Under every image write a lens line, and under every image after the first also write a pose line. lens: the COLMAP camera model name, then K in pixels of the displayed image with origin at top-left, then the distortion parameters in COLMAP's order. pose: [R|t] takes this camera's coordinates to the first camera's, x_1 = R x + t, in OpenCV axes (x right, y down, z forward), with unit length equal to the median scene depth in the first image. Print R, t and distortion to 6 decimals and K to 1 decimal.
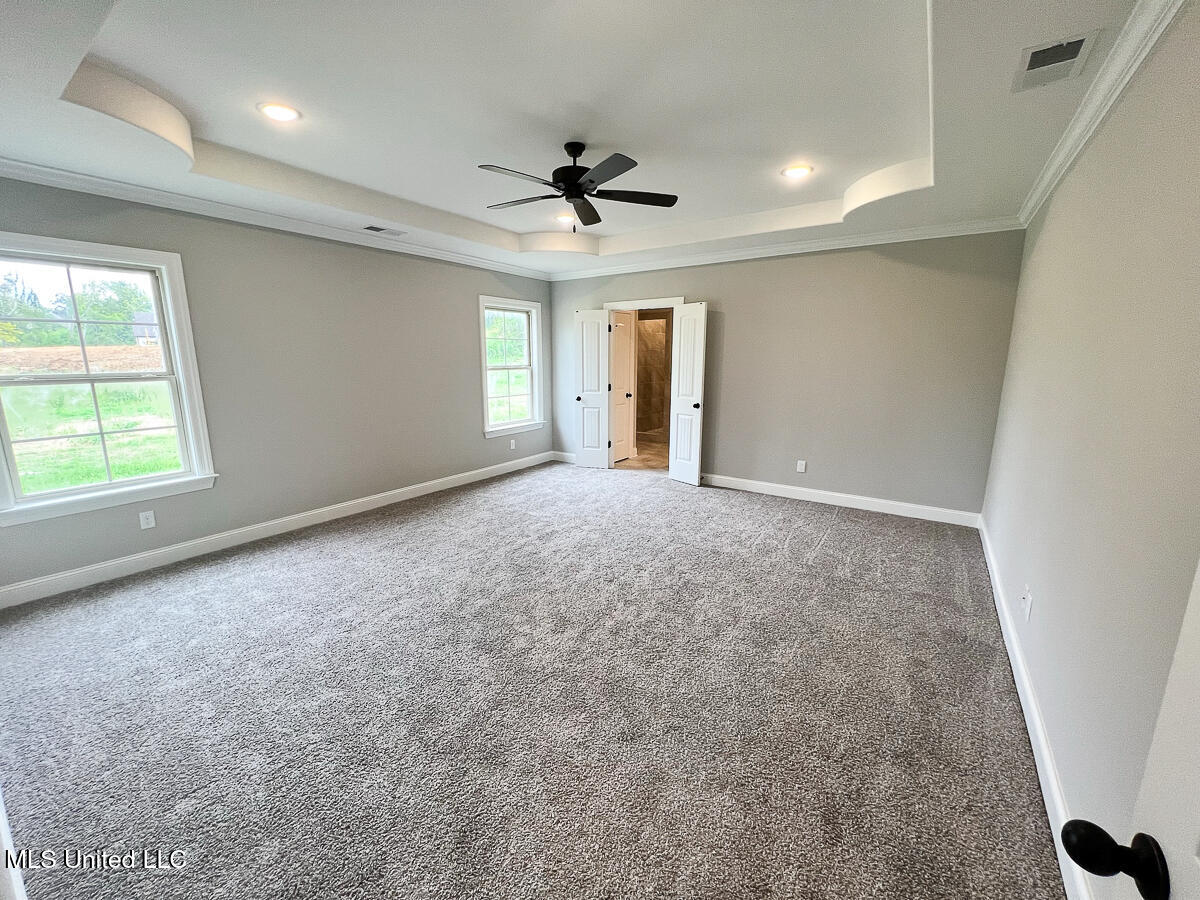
lens RADIAL K [[479.8, 0, 591.2], [0, 479.8, 449.8], [0, 0, 1]] dist [-0.003678, 0.001680]
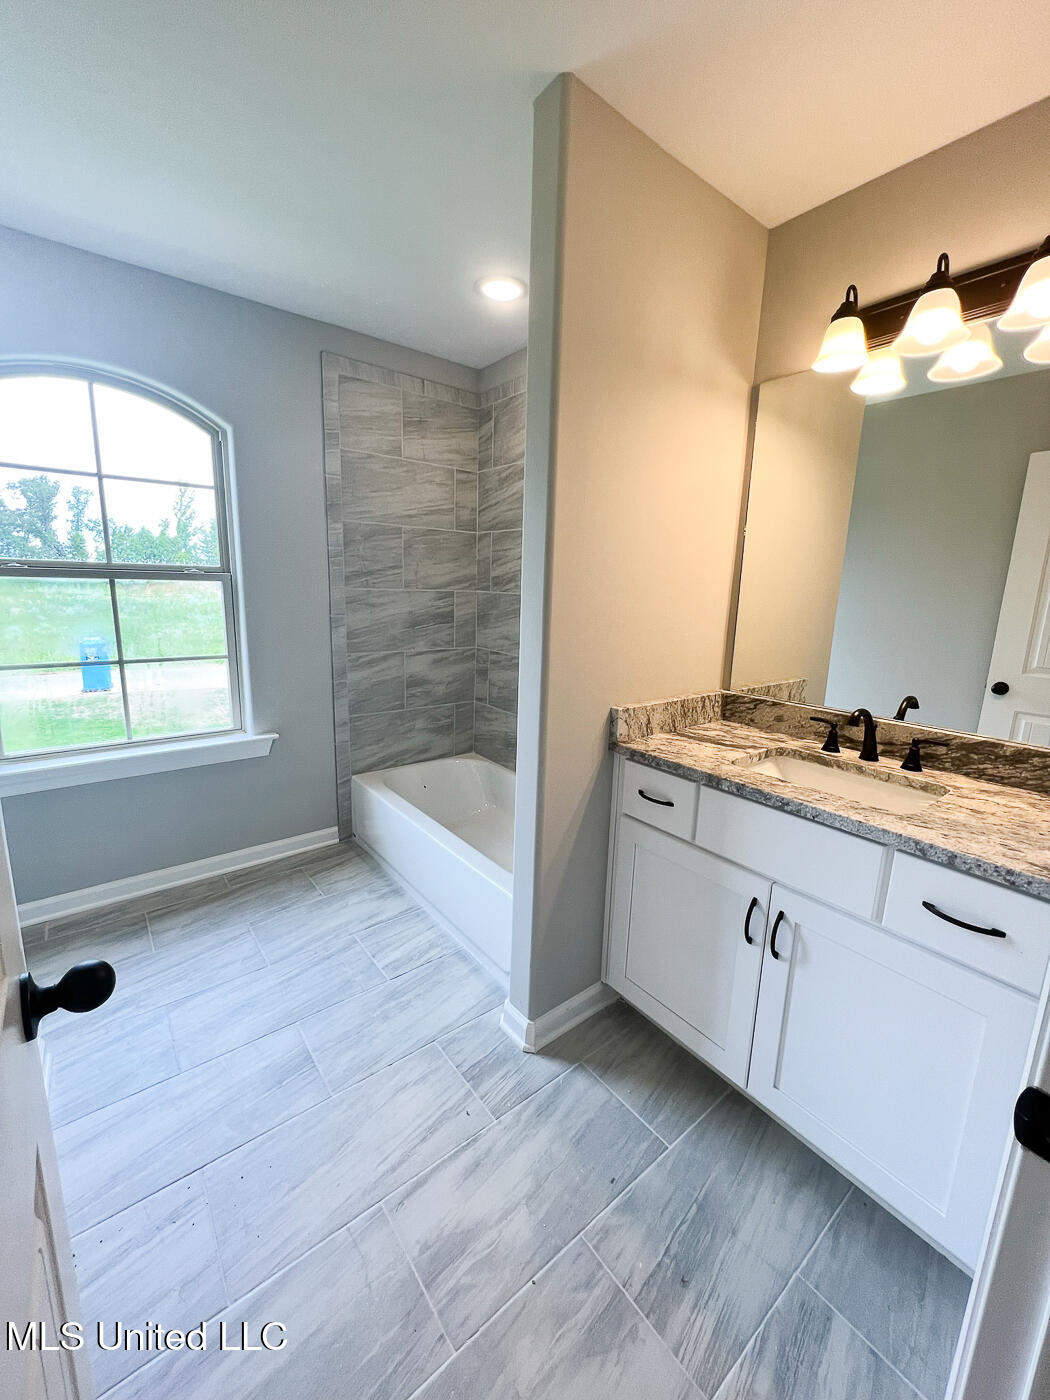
lens RADIAL K [[559.8, 0, 530.6], [0, 559.8, 691.1], [0, 0, 1]] dist [-0.003678, 0.001680]
pose [[0.974170, 0.090662, -0.206815, -0.358007], [-0.086605, 0.995832, 0.028606, -0.062006], [0.208547, -0.009956, 0.977962, 0.404864]]
